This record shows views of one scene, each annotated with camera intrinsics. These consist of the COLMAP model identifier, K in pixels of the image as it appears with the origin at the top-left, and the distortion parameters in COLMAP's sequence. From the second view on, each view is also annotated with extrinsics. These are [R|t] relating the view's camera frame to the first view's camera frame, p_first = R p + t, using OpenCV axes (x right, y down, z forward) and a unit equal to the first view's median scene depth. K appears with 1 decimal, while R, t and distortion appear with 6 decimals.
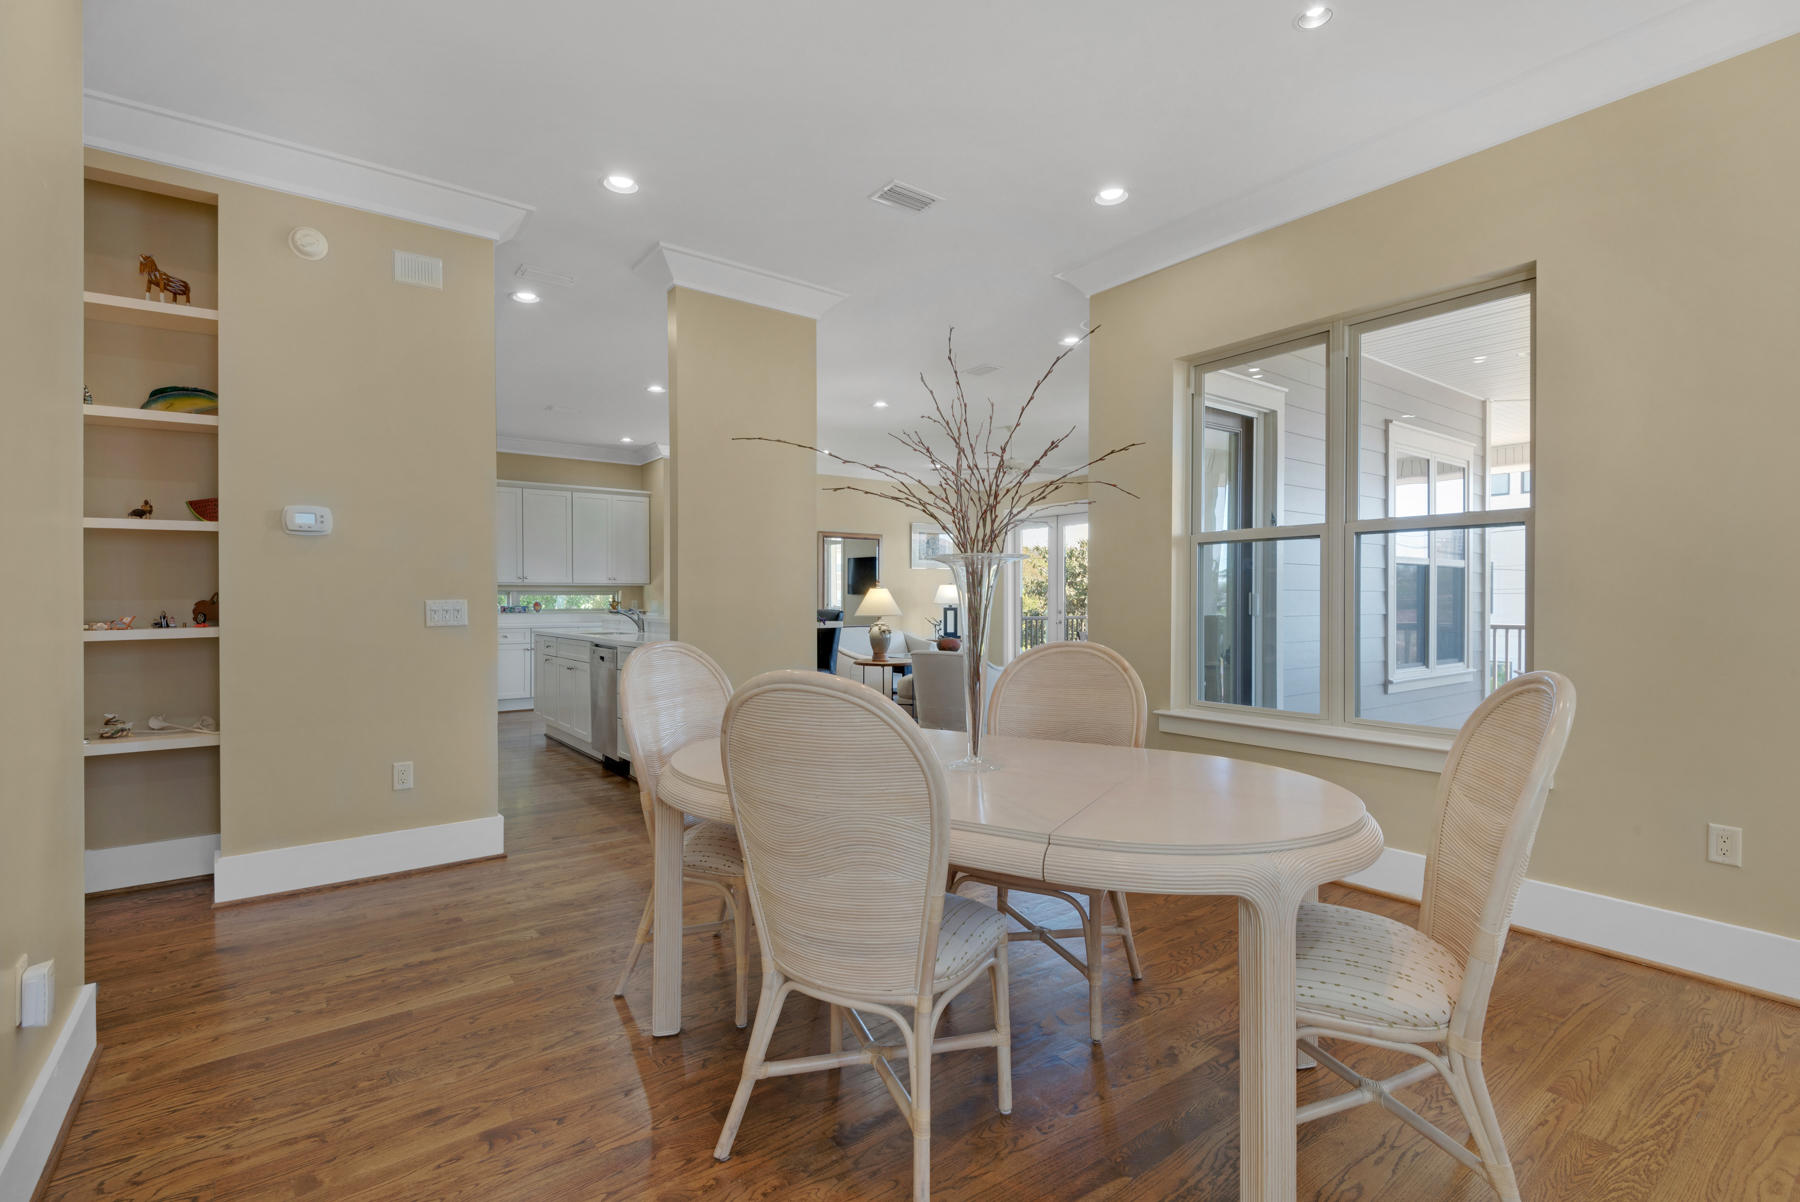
lens RADIAL K [[812.4, 0, 910.1], [0, 812.4, 602.1], [0, 0, 1]] dist [0.011693, -0.009944]
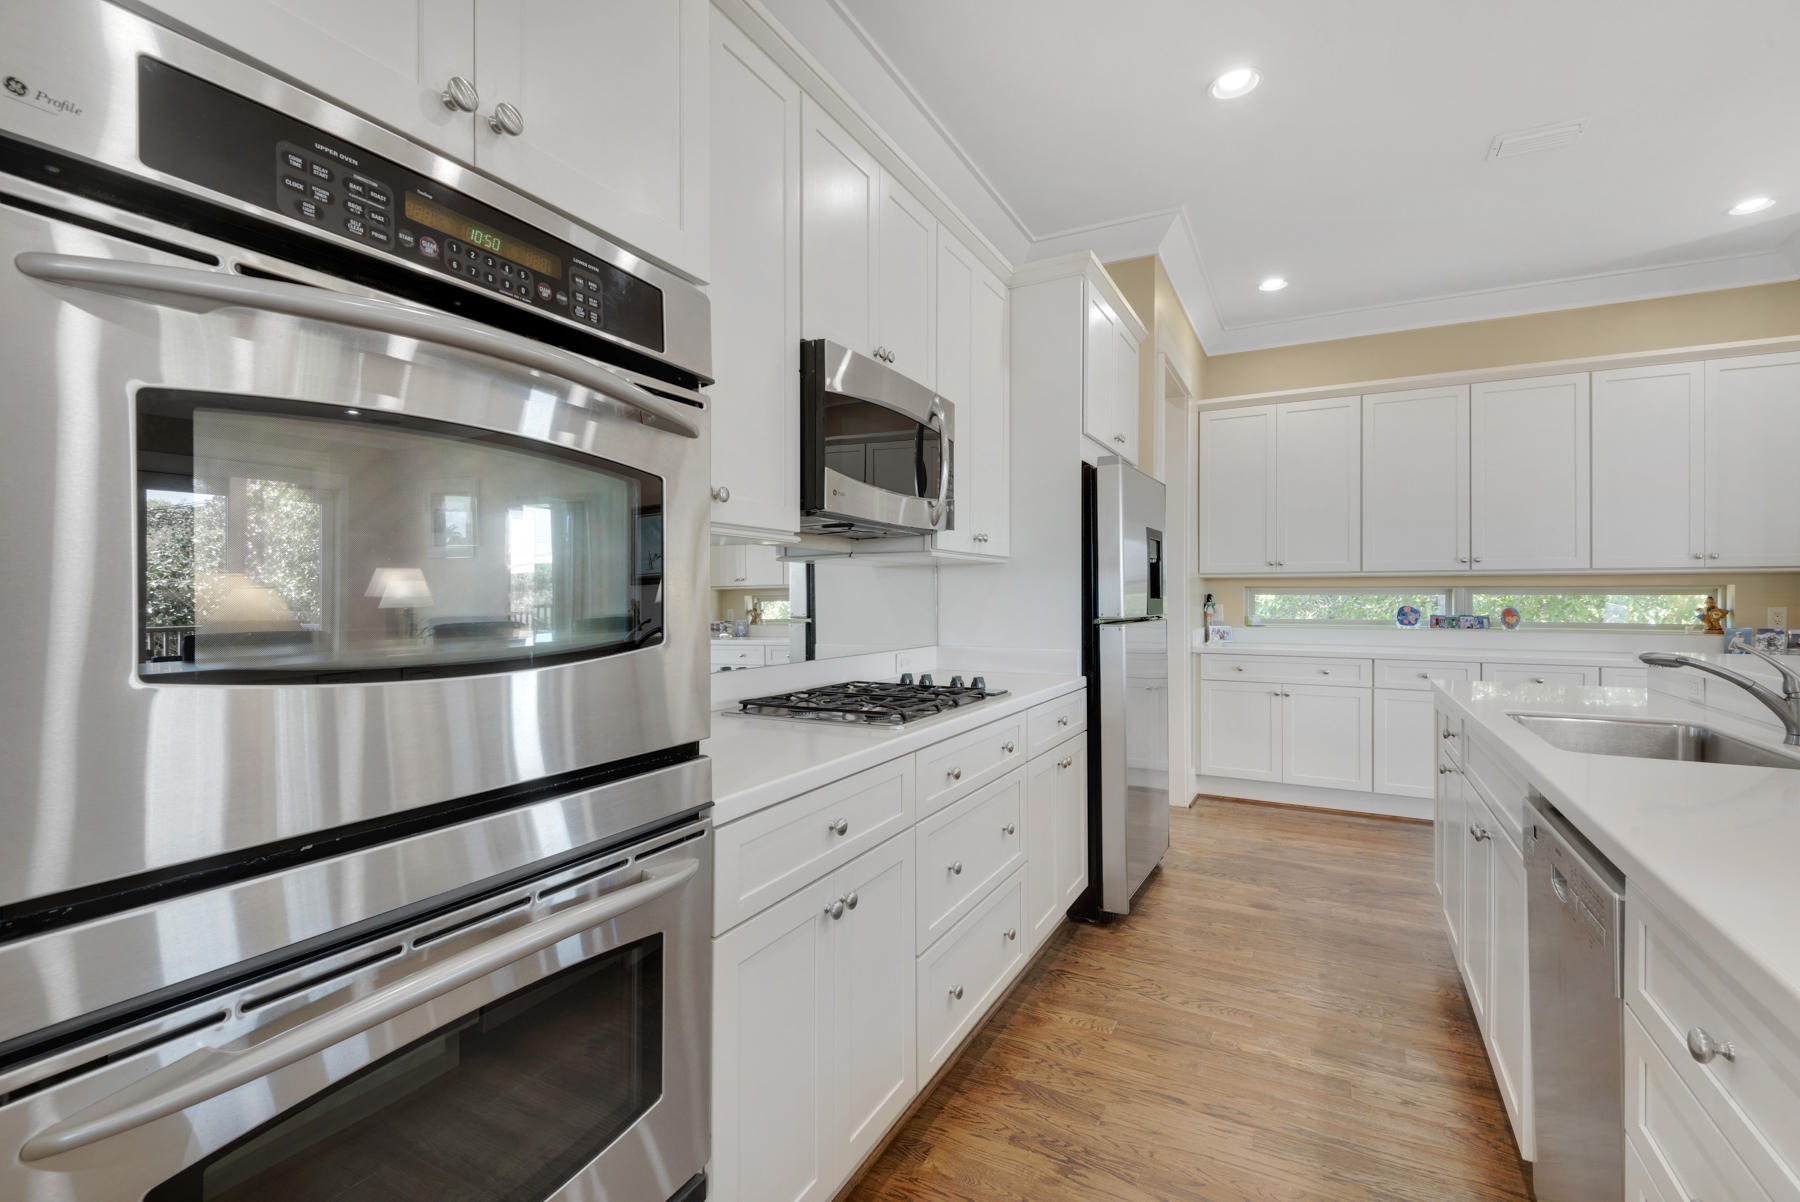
lens RADIAL K [[812.4, 0, 890.3], [0, 812.4, 591.4], [0, 0, 1]] dist [0.011693, -0.009944]
pose [[0.400922, -0.002382, -0.916109, -0.151589], [-0.004420, 0.999980, -0.004534, -0.006770], [0.916102, 0.005867, 0.400903, 0.453572]]
